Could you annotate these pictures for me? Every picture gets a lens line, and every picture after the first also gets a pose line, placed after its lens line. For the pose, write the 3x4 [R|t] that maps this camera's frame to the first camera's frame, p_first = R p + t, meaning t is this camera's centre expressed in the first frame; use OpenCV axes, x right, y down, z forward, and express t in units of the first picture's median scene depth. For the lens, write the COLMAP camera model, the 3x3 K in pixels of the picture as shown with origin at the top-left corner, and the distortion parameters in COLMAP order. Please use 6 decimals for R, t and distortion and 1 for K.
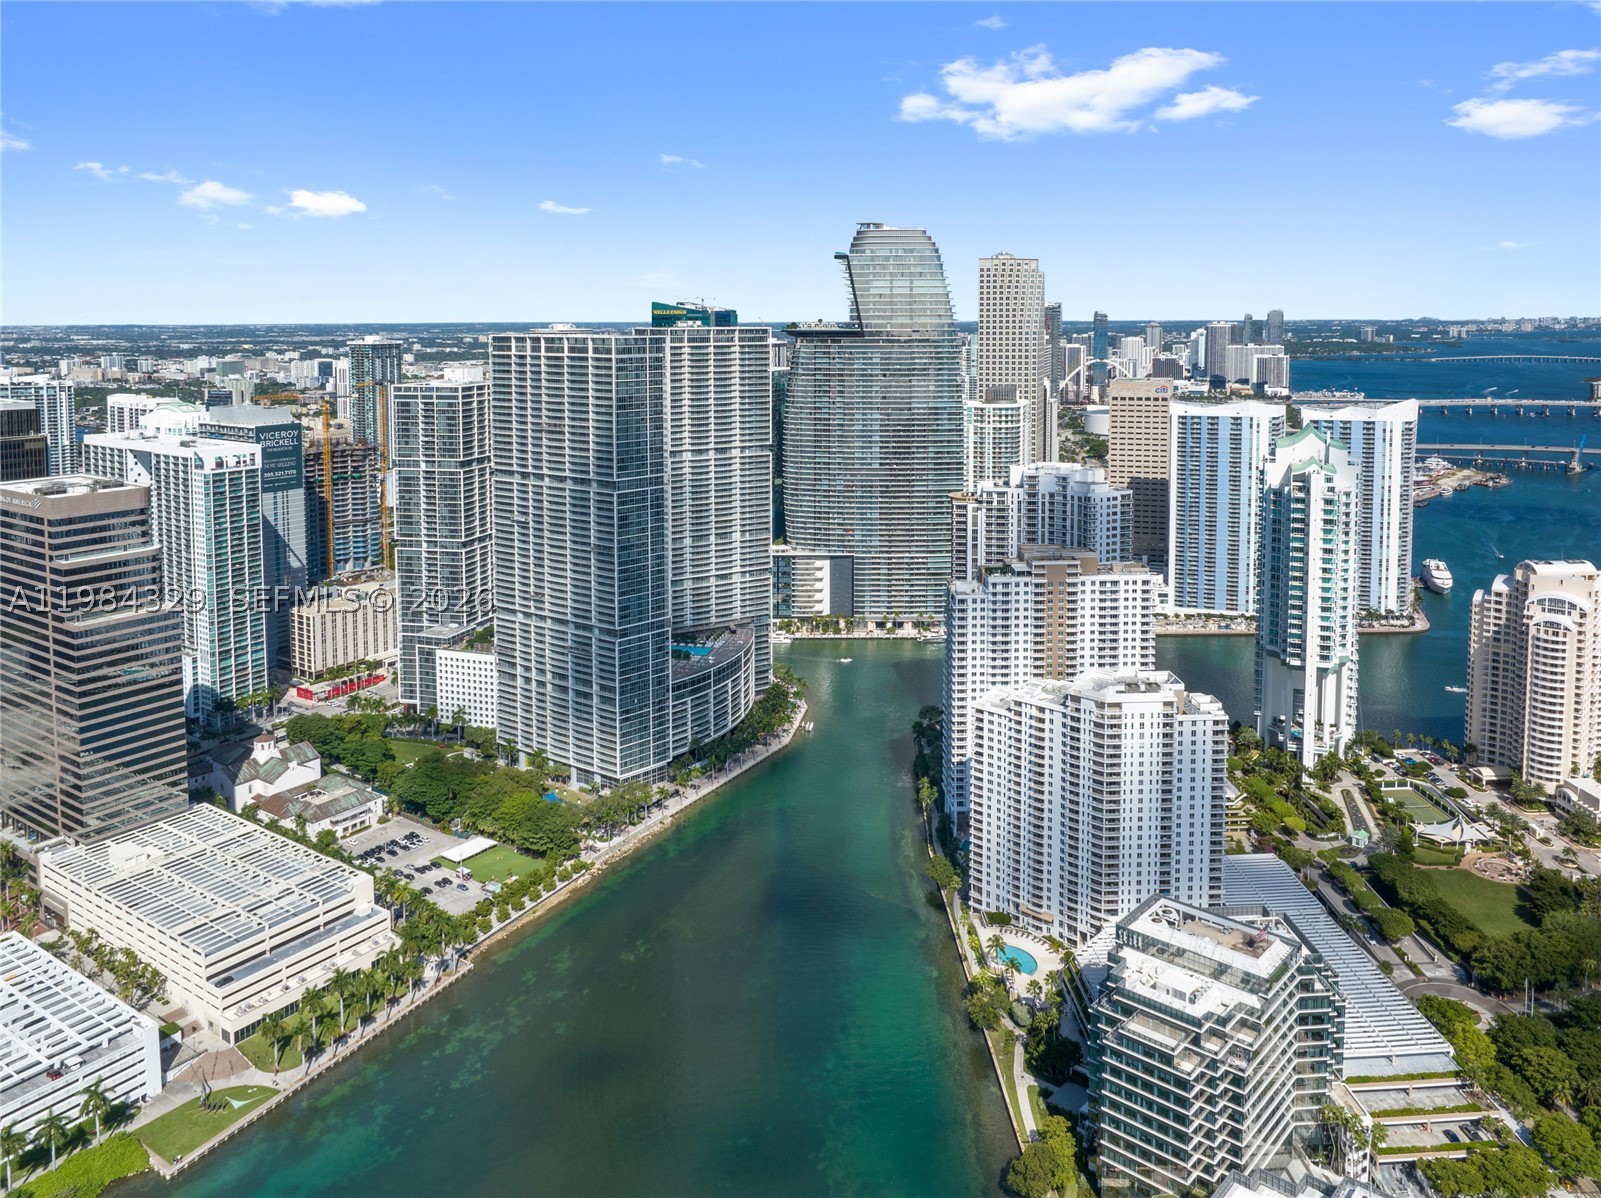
lens RADIAL K [[1203.1, 0, 807.7], [0, 1203.1, 535.8], [0, 0, 1]] dist [-0.030562, -0.027786]
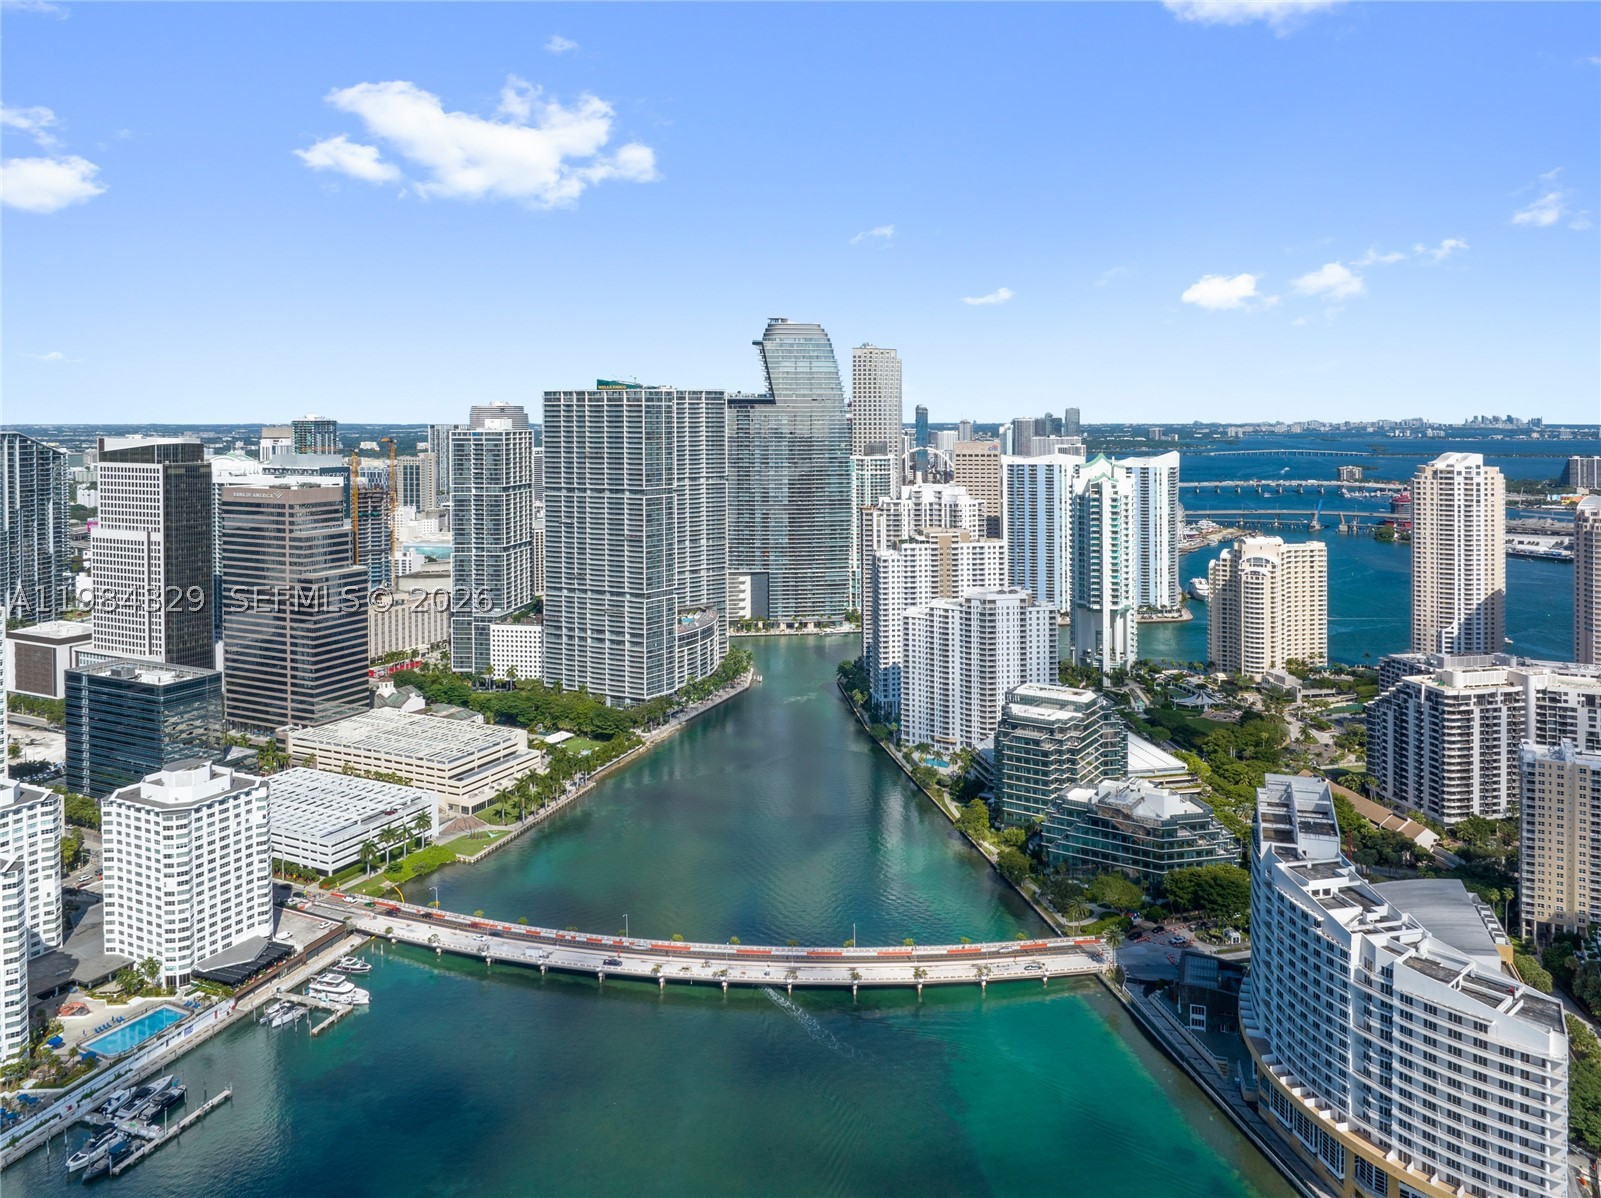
lens RADIAL K [[1124.1, 0, 800.8], [0, 1124.1, 592.2], [0, 0, 1]] dist [-0.025647, 0.000987]
pose [[0.991295, -0.020641, 0.130034, -0.141846], [0.023387, 0.999534, -0.019627, 0.103286], [-0.129568, 0.022497, 0.991315, -0.347028]]
